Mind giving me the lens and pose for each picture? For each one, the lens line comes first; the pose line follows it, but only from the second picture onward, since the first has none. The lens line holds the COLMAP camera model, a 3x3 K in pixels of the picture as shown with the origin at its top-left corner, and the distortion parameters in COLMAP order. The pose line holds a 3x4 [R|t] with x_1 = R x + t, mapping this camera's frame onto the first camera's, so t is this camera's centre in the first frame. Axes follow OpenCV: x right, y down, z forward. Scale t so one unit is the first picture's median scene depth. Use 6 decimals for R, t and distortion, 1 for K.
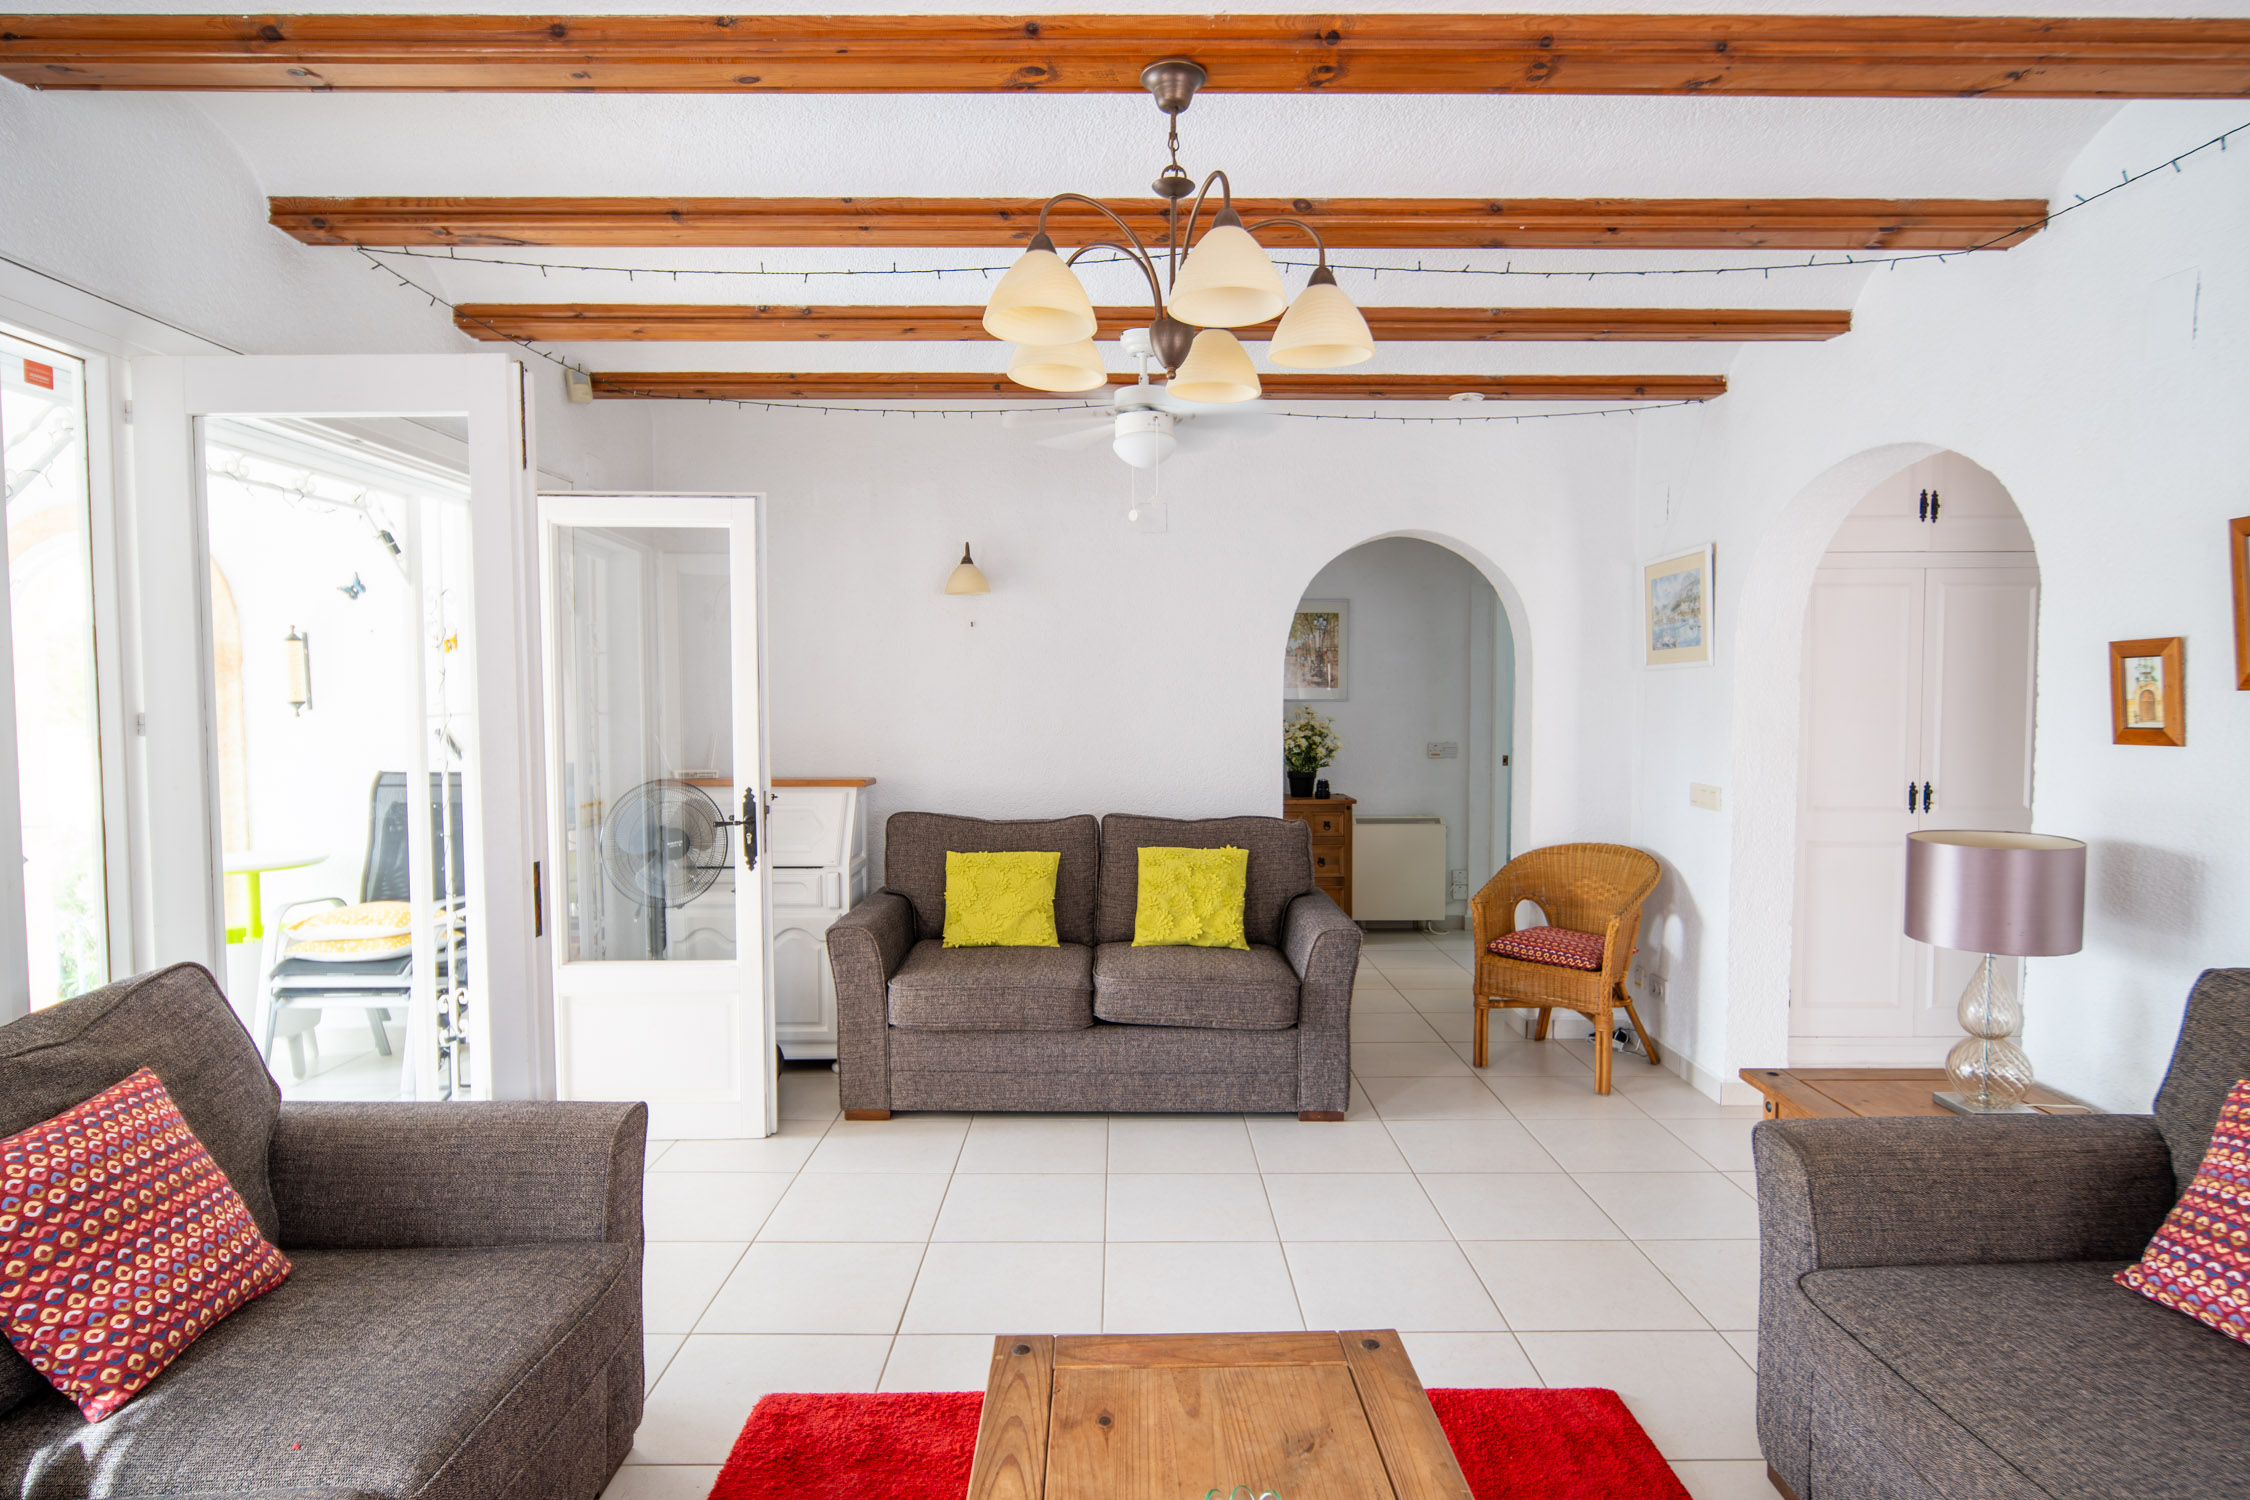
lens RADIAL K [[1206.1, 0, 1129.2], [0, 1206.1, 751.1], [0, 0, 1]] dist [-0.005122, 0.001343]
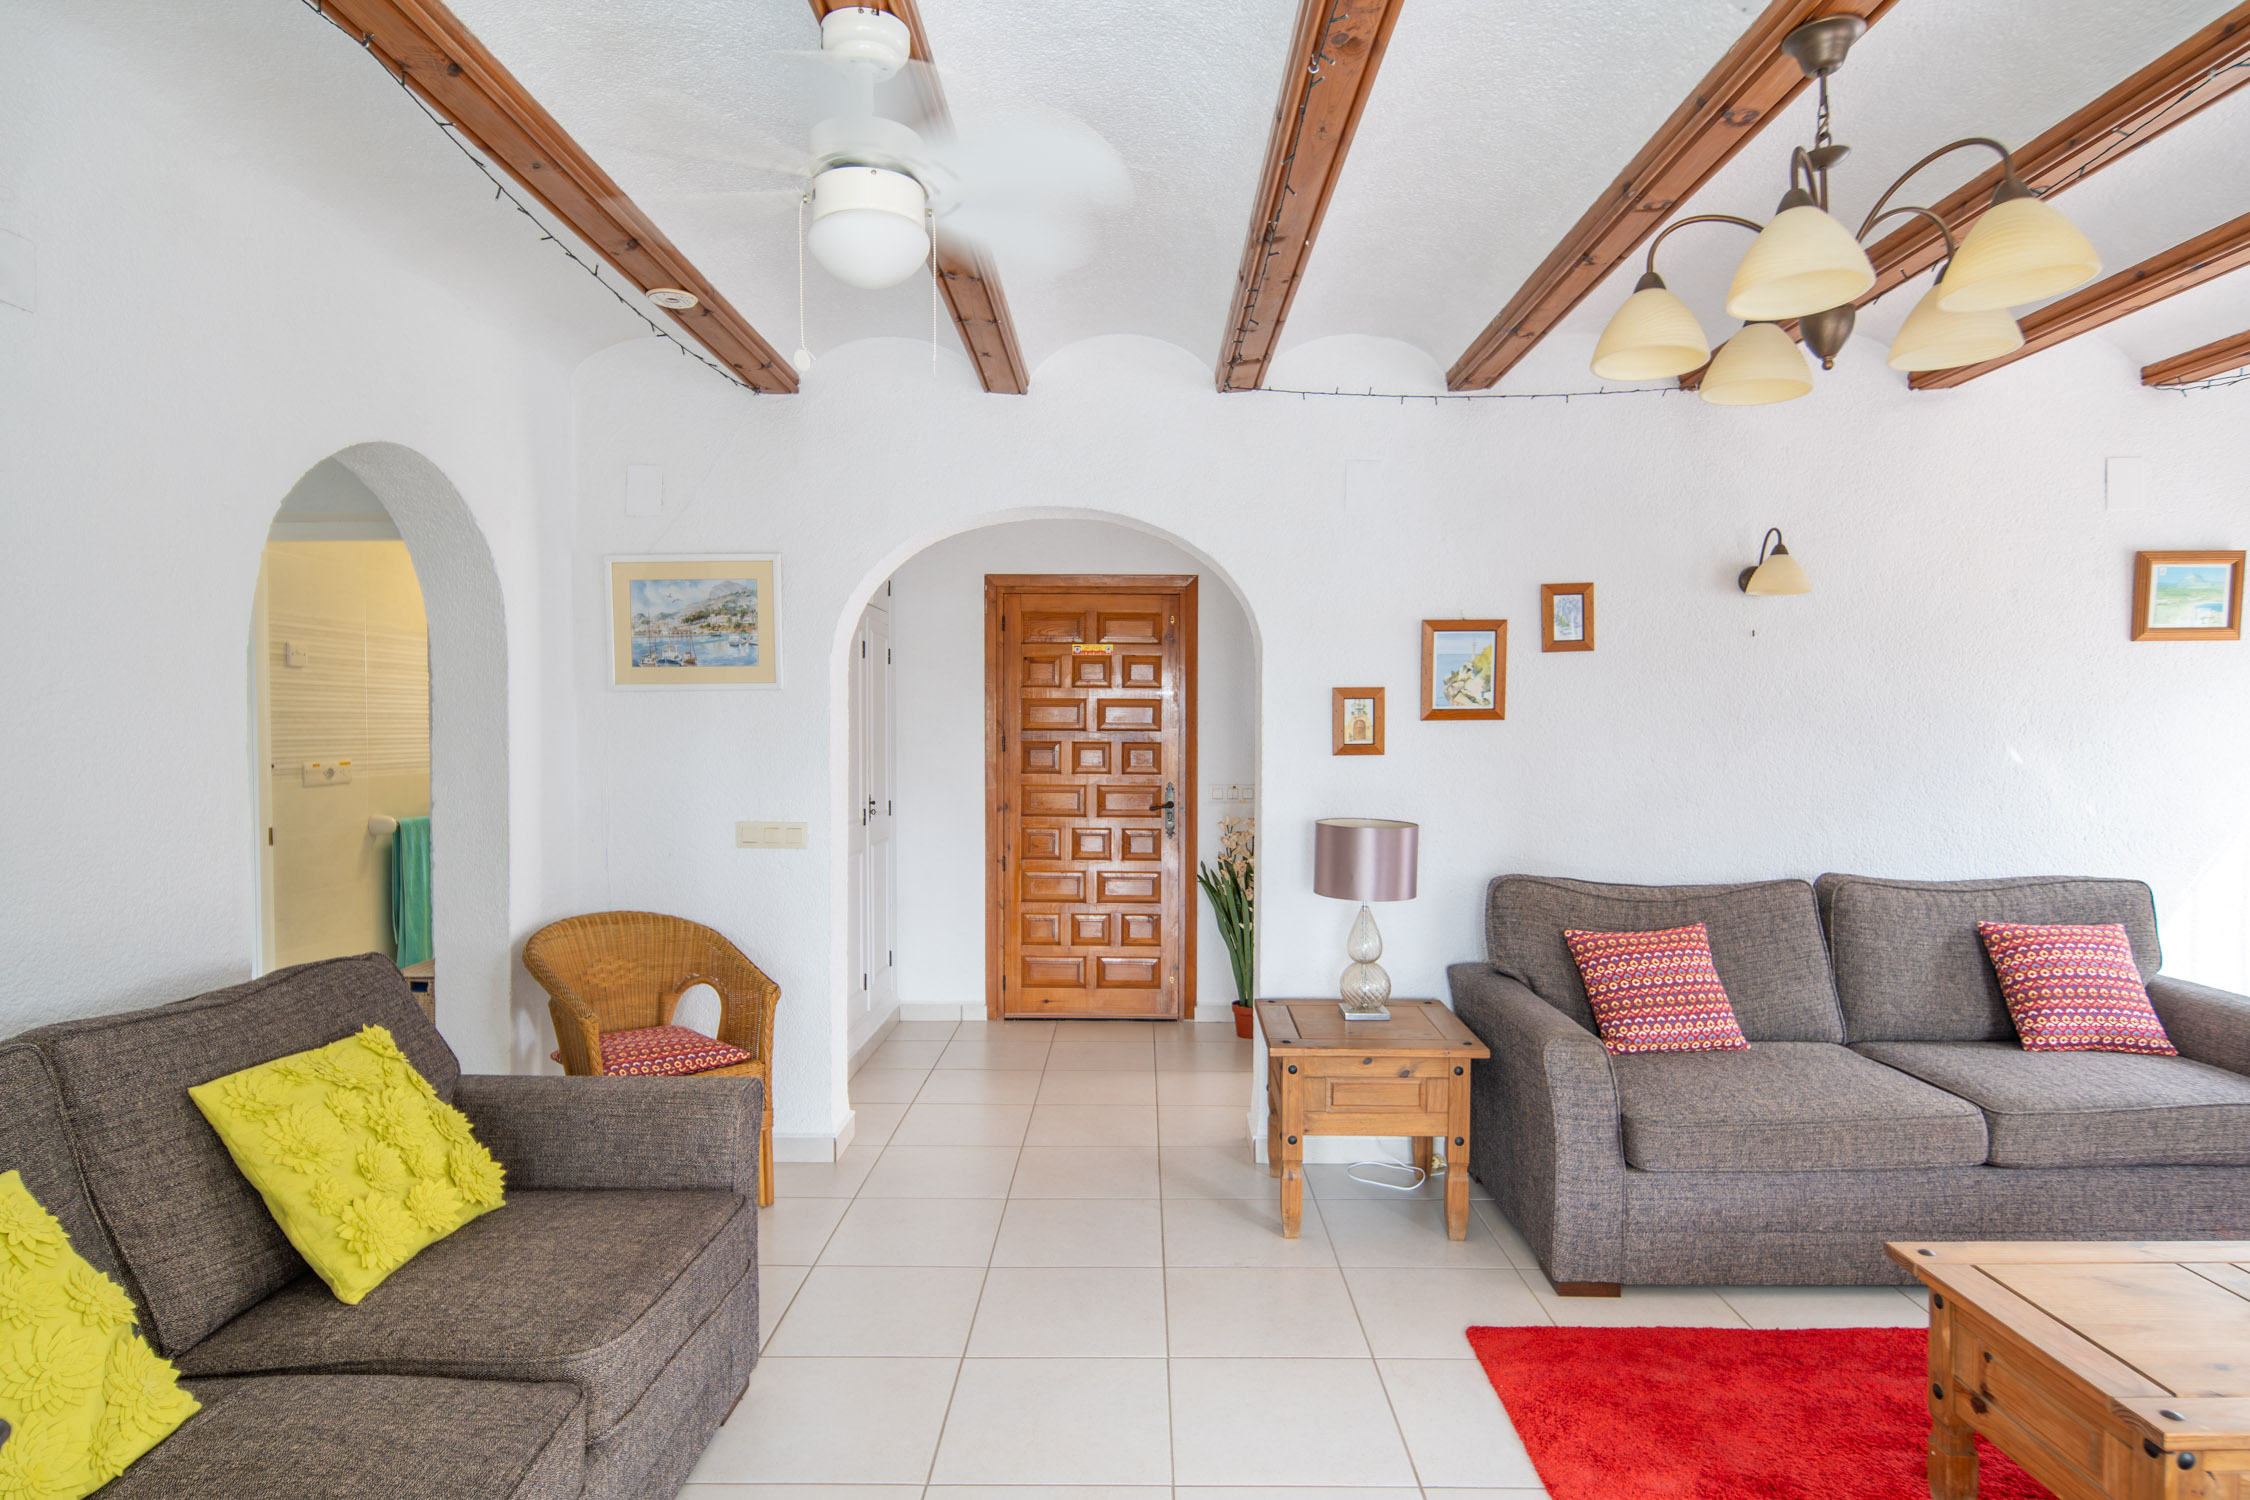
lens RADIAL K [[1206.1, 0, 1129.2], [0, 1206.1, 751.1], [0, 0, 1]] dist [-0.005122, 0.001343]
pose [[0.023698, -0.022128, 0.999474, -0.730087], [0.043024, 0.998851, 0.021094, -0.055467], [-0.998793, 0.042502, 0.024622, 1.245327]]
